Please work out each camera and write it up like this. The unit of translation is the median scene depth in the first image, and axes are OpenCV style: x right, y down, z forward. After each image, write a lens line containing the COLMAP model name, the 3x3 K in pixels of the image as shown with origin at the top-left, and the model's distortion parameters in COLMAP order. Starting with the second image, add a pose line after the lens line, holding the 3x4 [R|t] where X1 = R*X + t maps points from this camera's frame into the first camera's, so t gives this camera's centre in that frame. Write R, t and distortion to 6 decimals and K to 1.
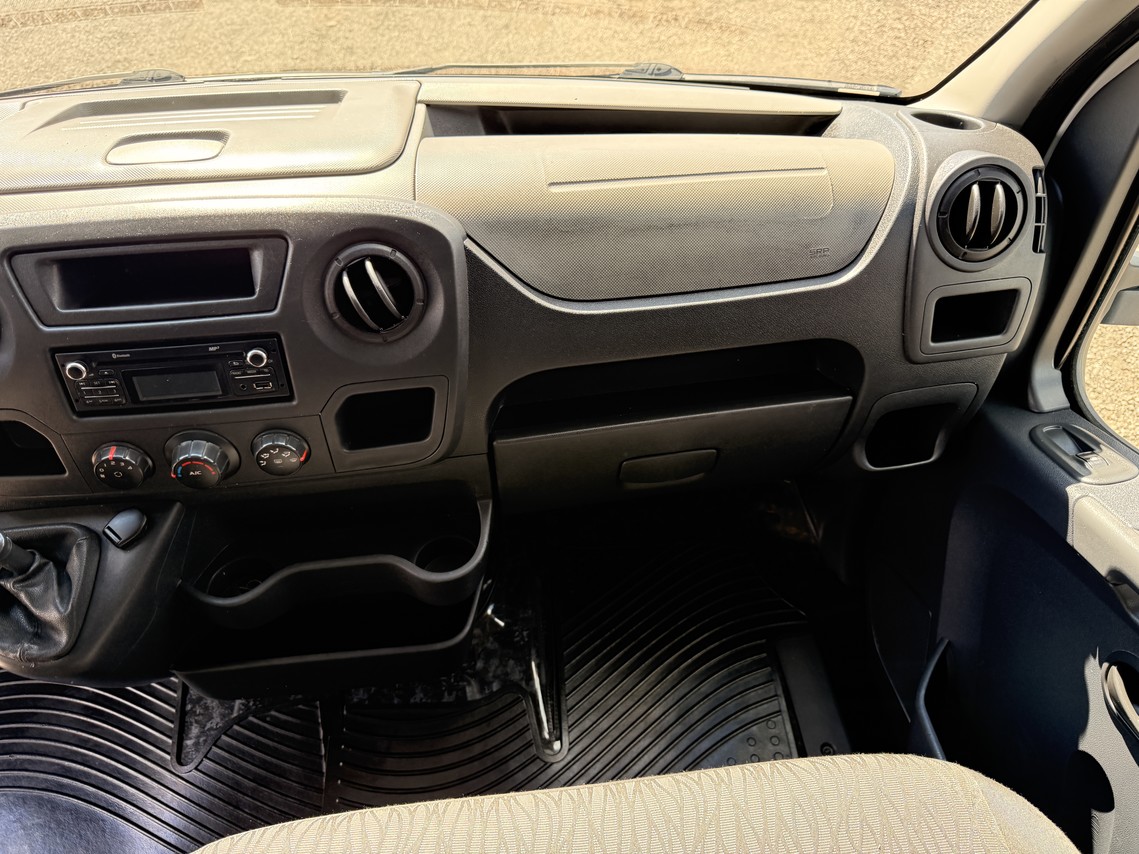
lens RADIAL K [[836.4, 0, 569.5], [0, 836.4, 427.0], [0, 0, 1]] dist [0.007164, -0.023093]
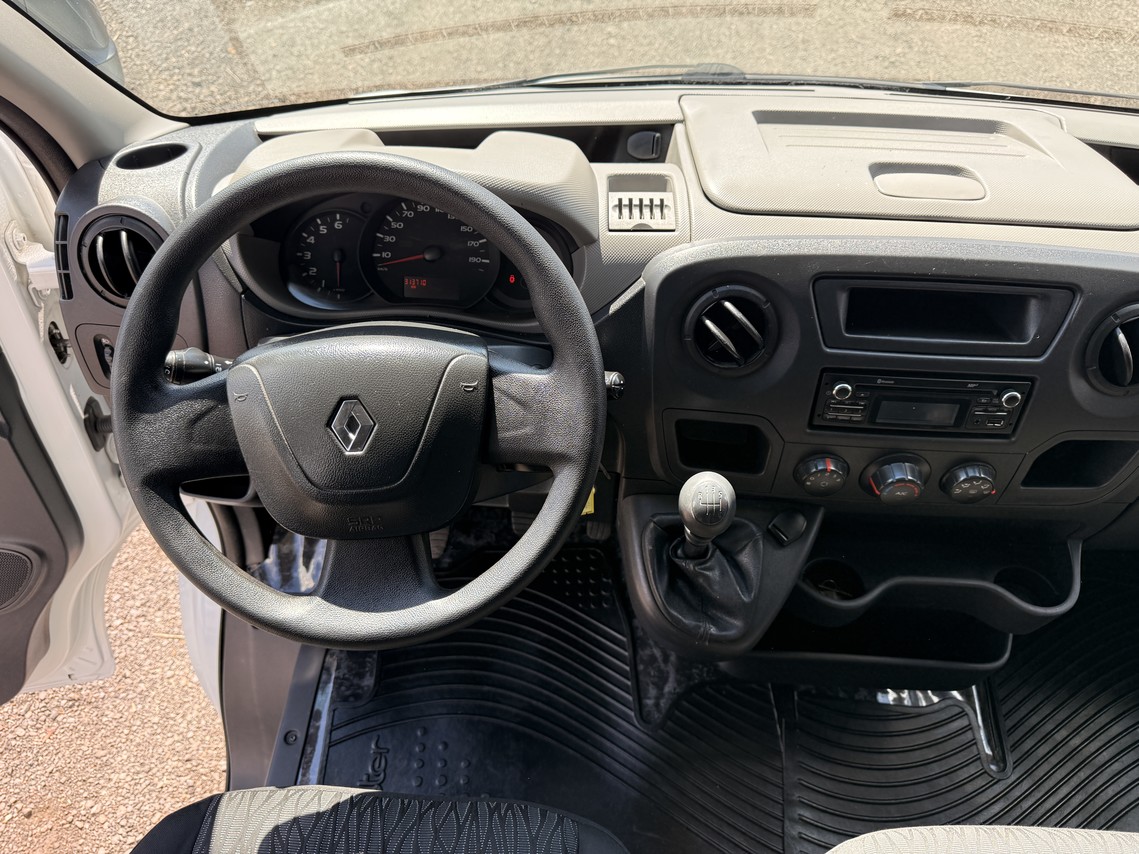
lens RADIAL K [[836.4, 0, 569.5], [0, 836.4, 427.0], [0, 0, 1]] dist [0.007164, -0.023093]
pose [[0.985224, 0.132678, -0.108309, -0.670316], [-0.126464, 0.990008, 0.062383, -0.036520], [0.115503, -0.047764, 0.992158, -0.085473]]
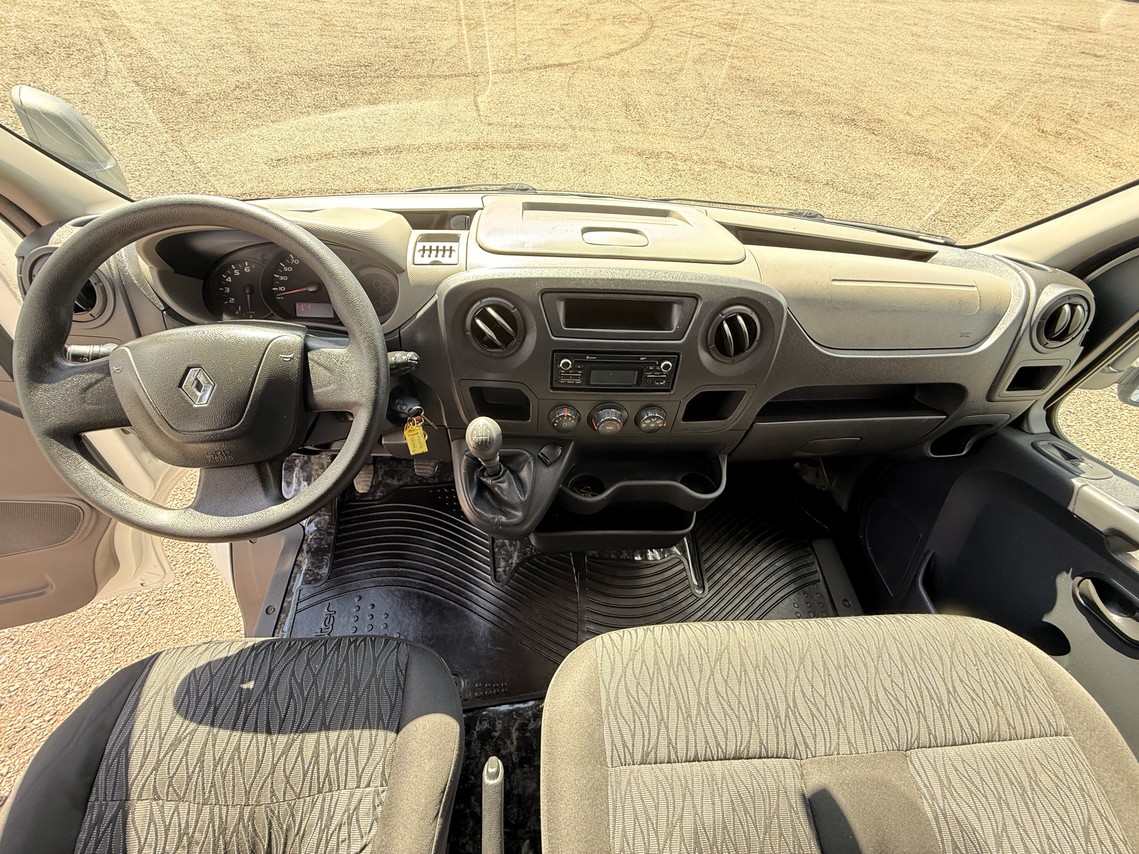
lens RADIAL K [[464.6, 0, 570.1], [0, 464.6, 430.8], [0, 0, 1]] dist [-0.004058, 0.000023]
pose [[0.995588, 0.092082, 0.018029, -0.483709], [-0.093028, 0.993756, 0.061600, 0.007759], [-0.012244, -0.063006, 0.997938, 0.029489]]
